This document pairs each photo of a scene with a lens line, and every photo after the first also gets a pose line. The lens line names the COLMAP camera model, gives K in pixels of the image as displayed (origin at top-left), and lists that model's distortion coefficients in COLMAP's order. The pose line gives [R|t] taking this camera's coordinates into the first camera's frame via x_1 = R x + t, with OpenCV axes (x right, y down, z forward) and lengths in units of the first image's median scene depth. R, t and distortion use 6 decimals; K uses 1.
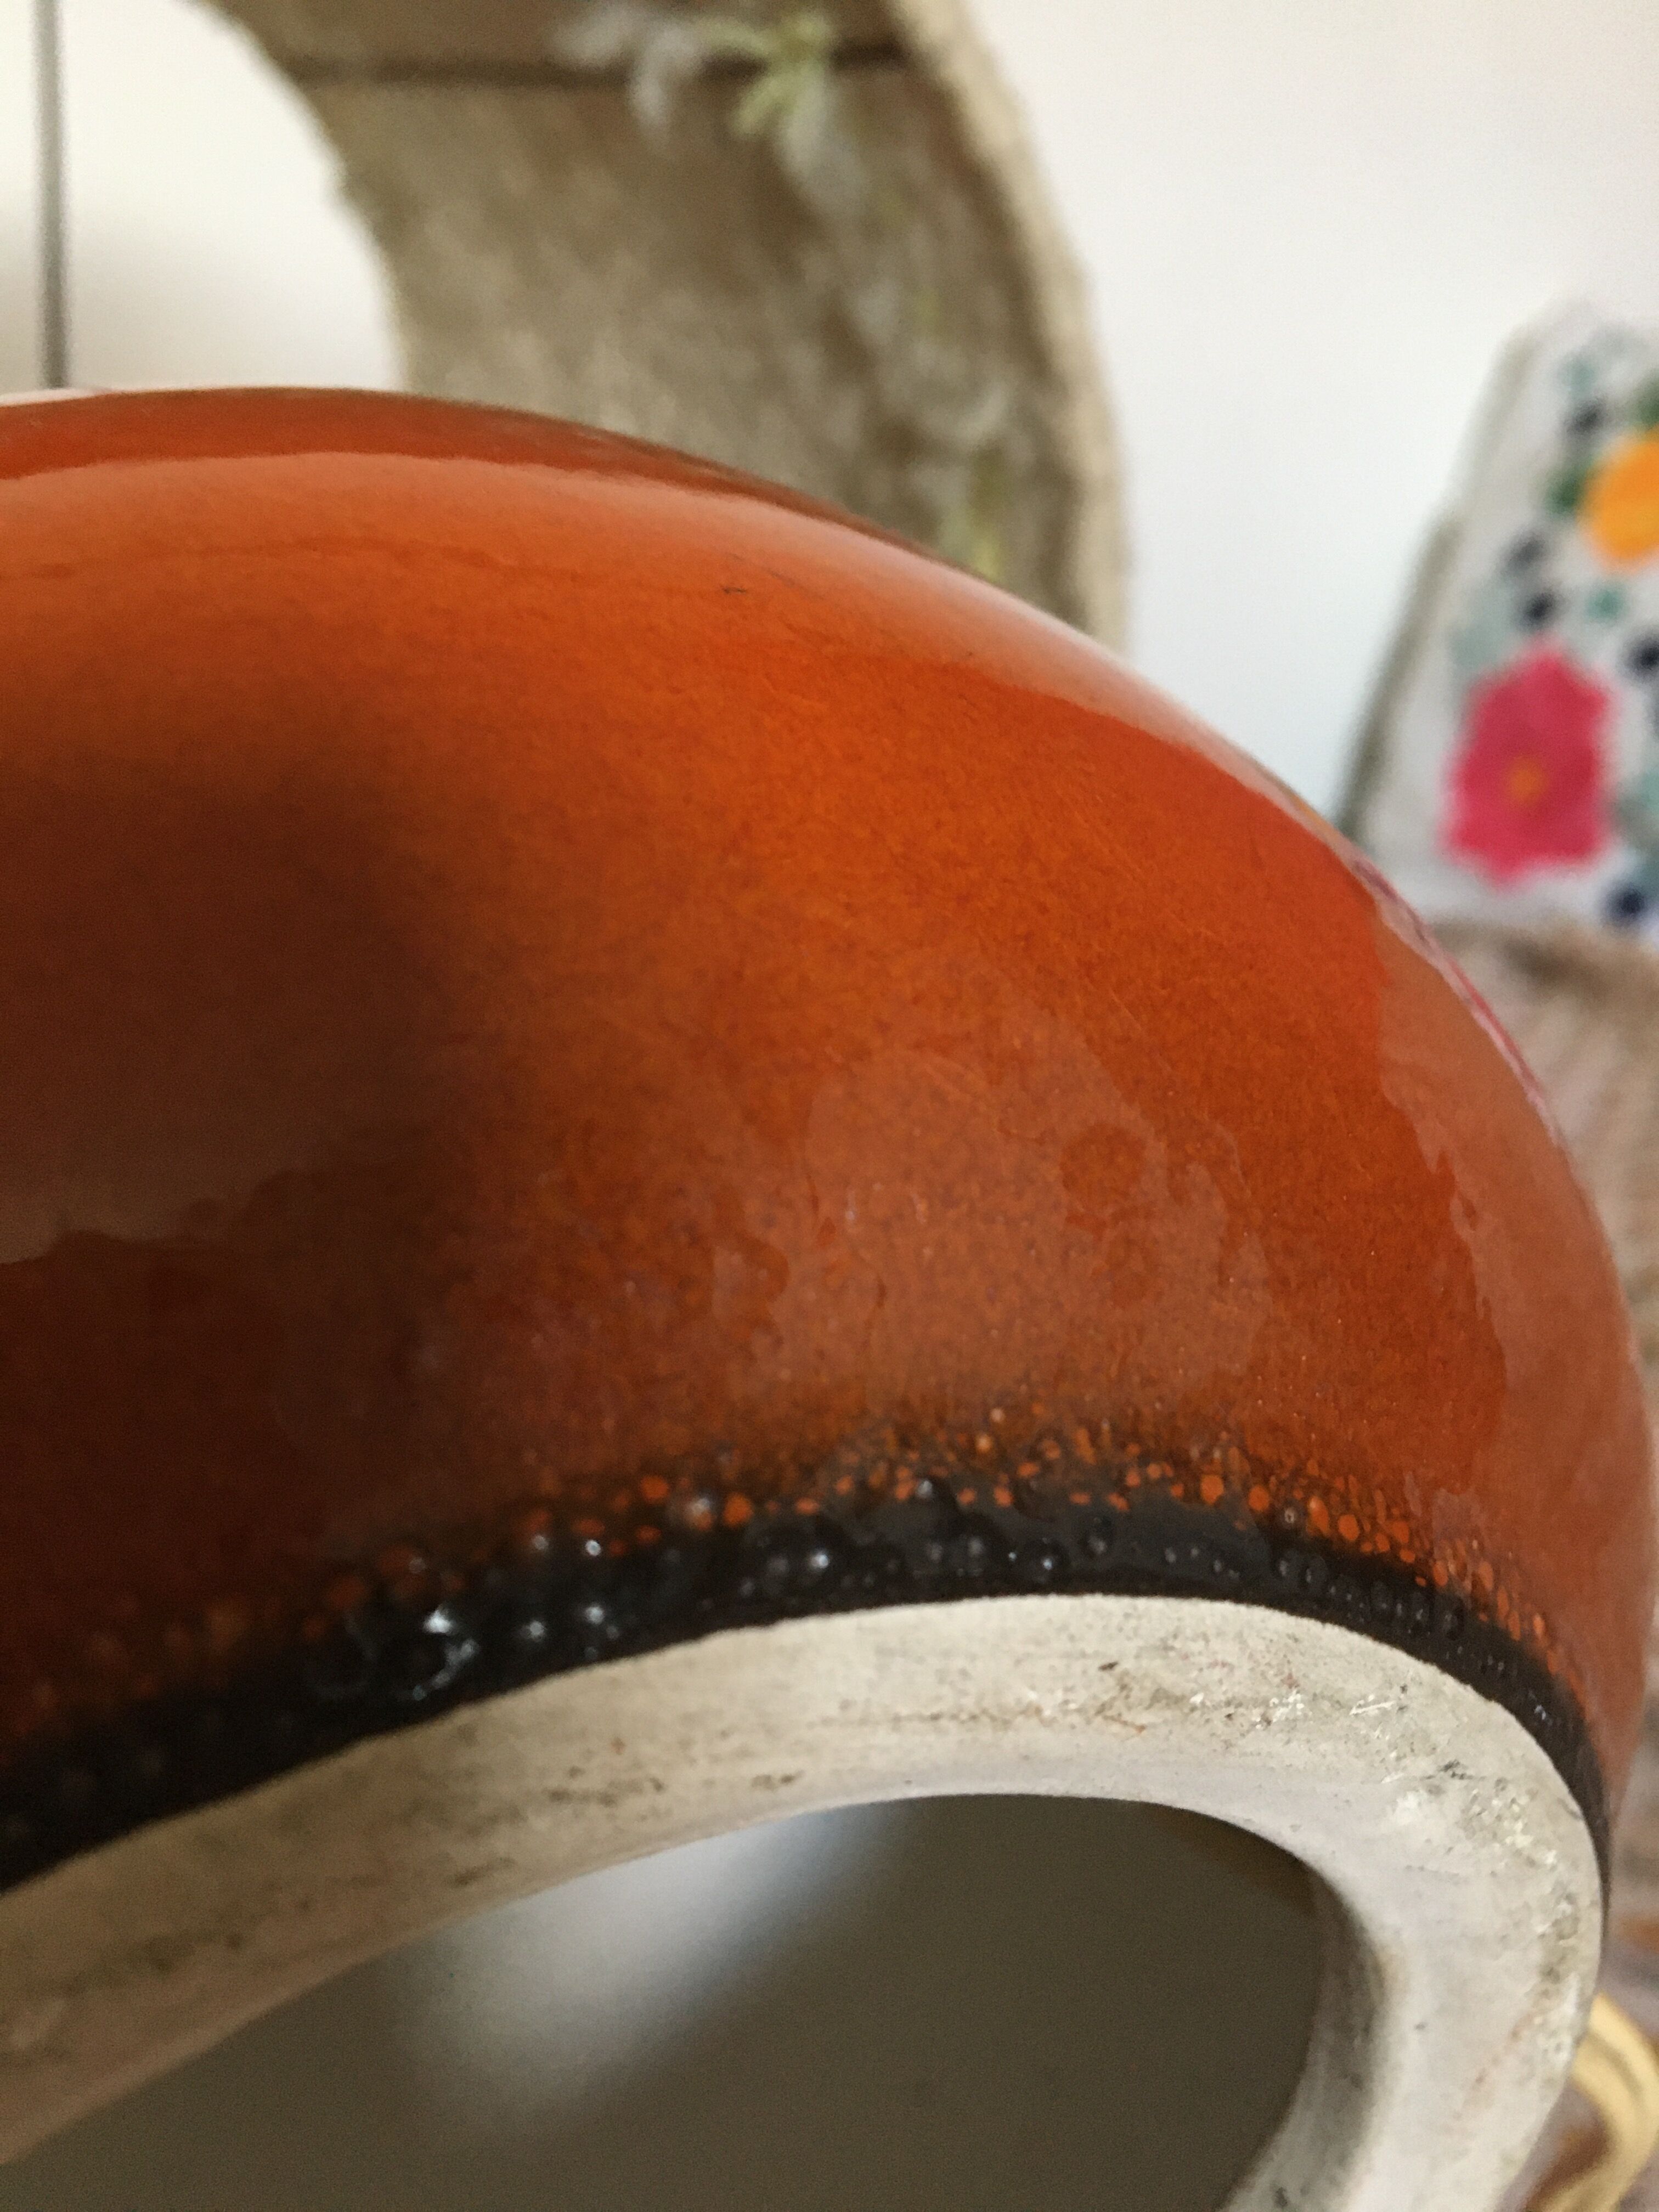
lens RADIAL K [[1792.0, 0, 829.5], [0, 1792.0, 1060.9], [0, 0, 1]] dist [0.086957, -0.145099]
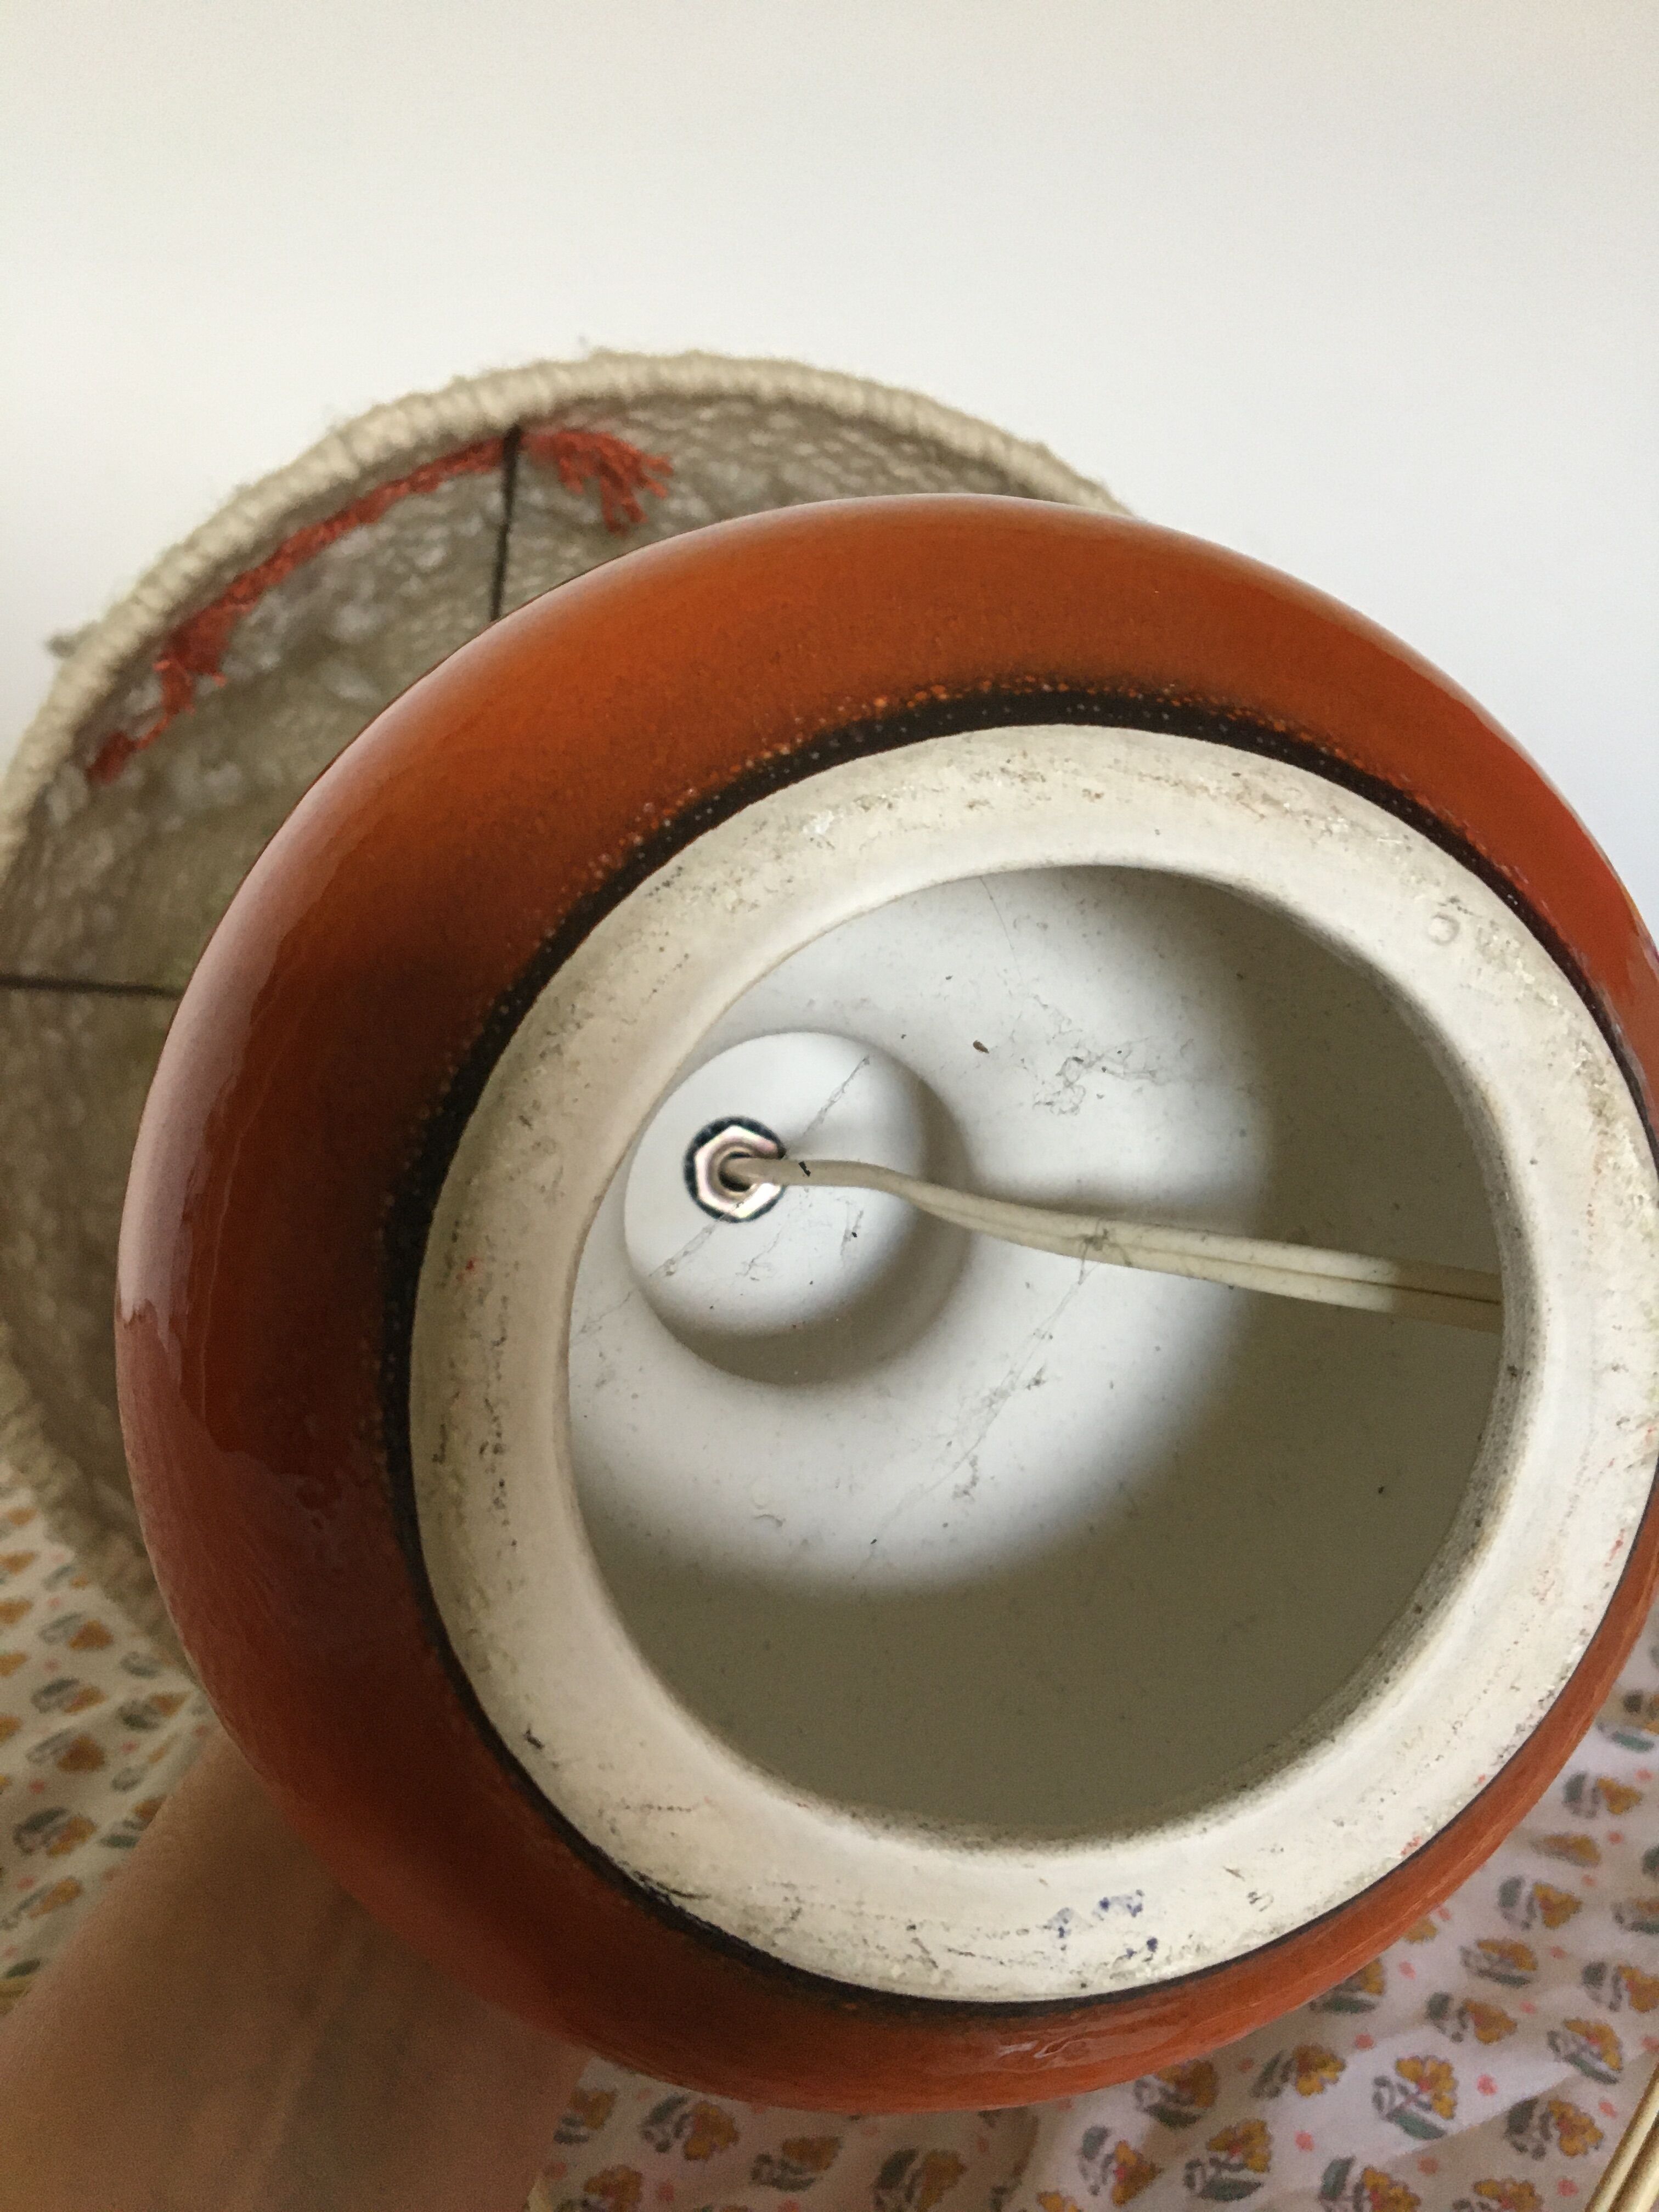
lens RADIAL K [[1792.0, 0, 829.5], [0, 1792.0, 1060.9], [0, 0, 1]] dist [0.086957, -0.145099]
pose [[0.965943, -0.150266, -0.210654, 0.082988], [0.042494, 0.895169, -0.443696, 1.730860], [0.255244, 0.419634, 0.871067, -1.044814]]
